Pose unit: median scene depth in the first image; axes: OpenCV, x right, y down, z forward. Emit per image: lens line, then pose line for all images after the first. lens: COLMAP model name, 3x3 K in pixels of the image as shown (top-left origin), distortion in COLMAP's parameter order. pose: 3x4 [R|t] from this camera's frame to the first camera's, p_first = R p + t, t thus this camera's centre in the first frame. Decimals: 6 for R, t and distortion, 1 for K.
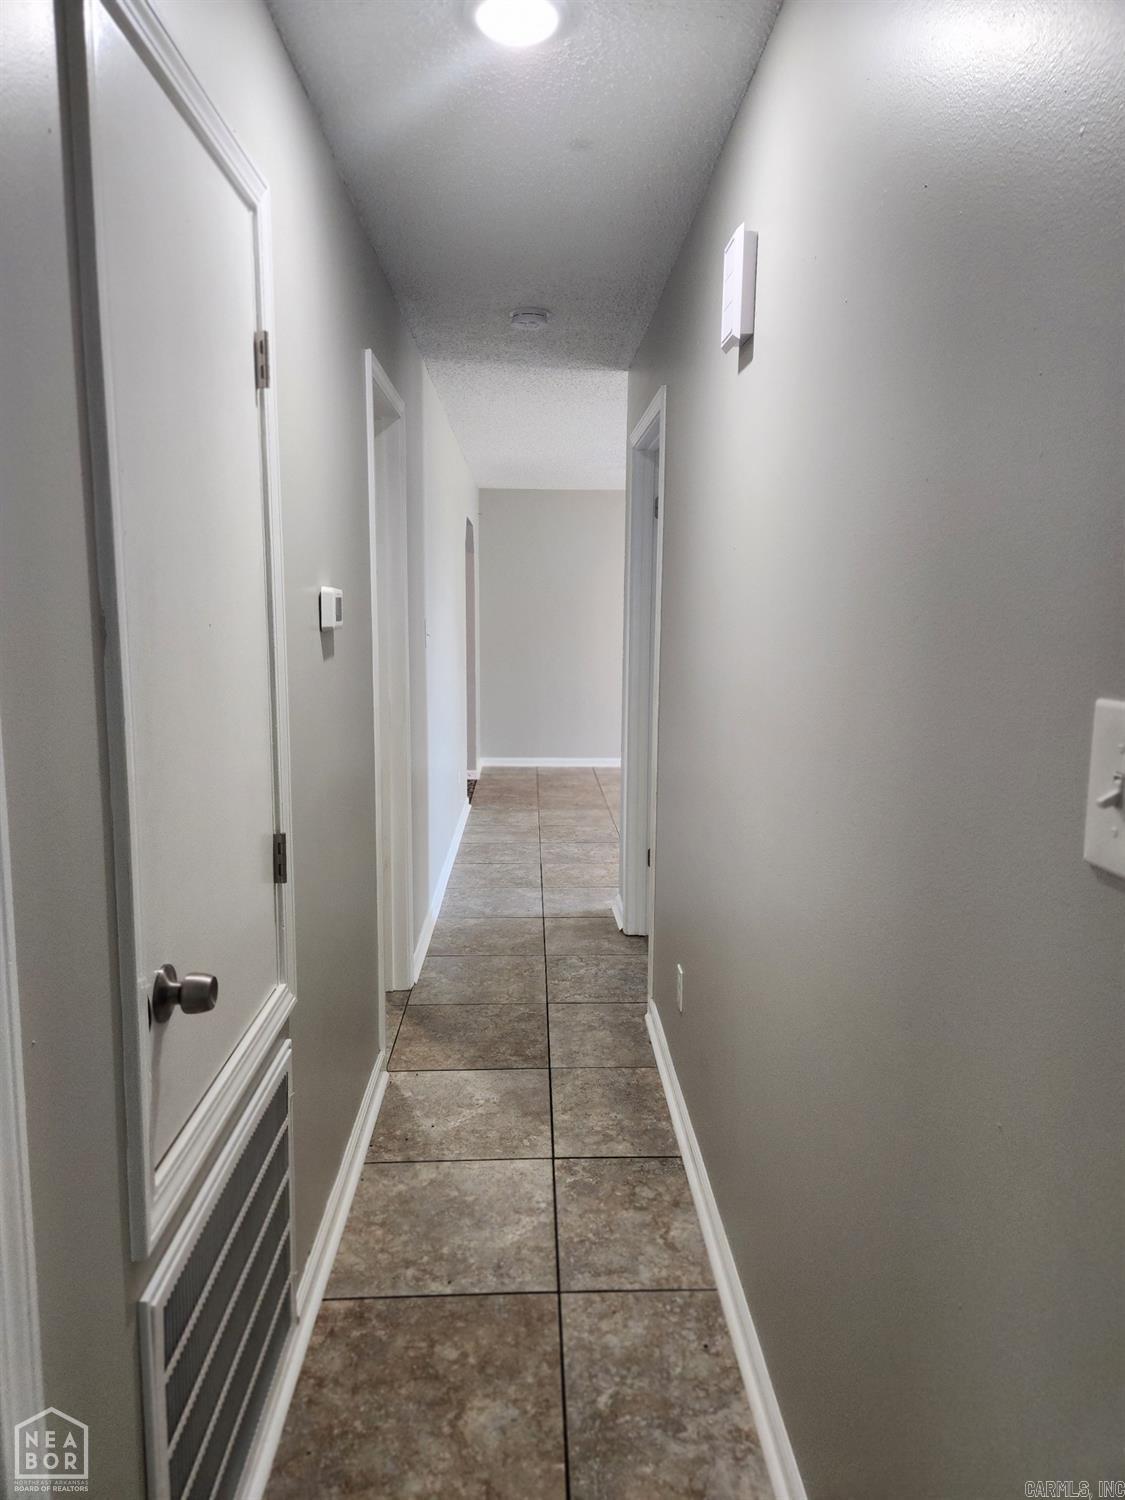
lens RADIAL K [[1001.8, 0, 561.8], [0, 1001.8, 746.6], [0, 0, 1]] dist [0.018093, -0.017811]
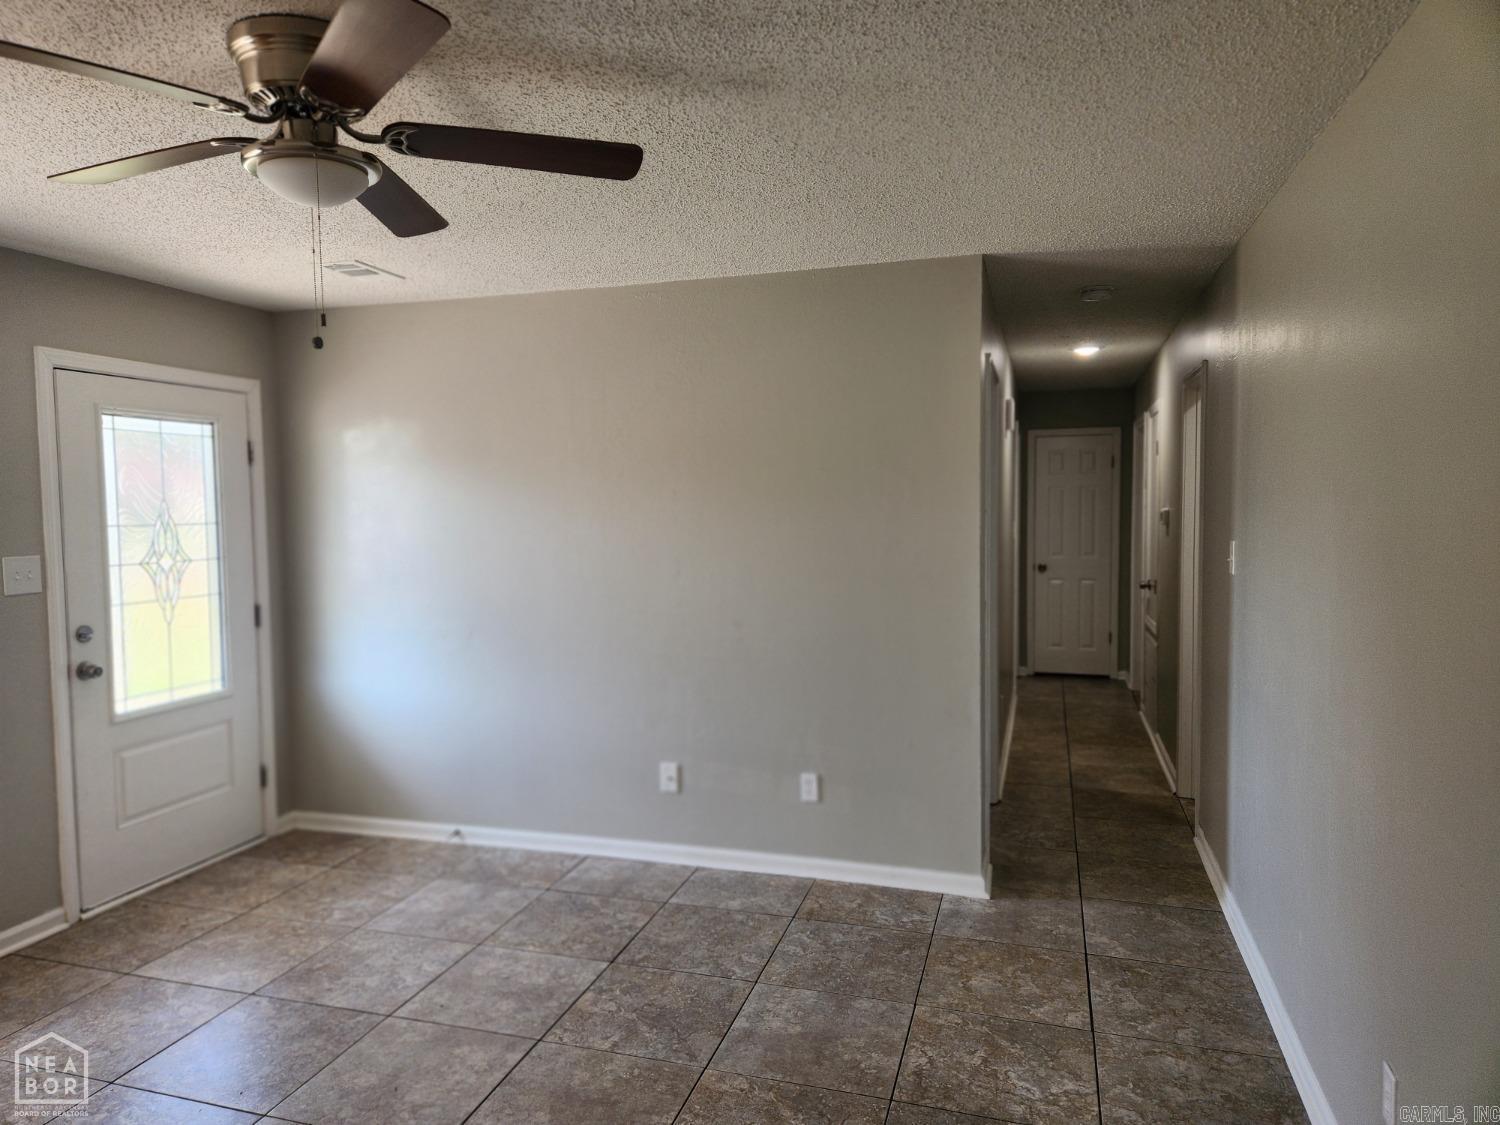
lens RADIAL K [[1001.8, 0, 749.5], [0, 1001.8, 560.1], [0, 0, 1]] dist [0.018093, -0.017811]
pose [[-0.949461, -0.010853, 0.313698, -0.016698], [0.055027, 0.978170, 0.200389, -0.293694], [-0.309025, 0.207524, -0.928137, 1.882152]]
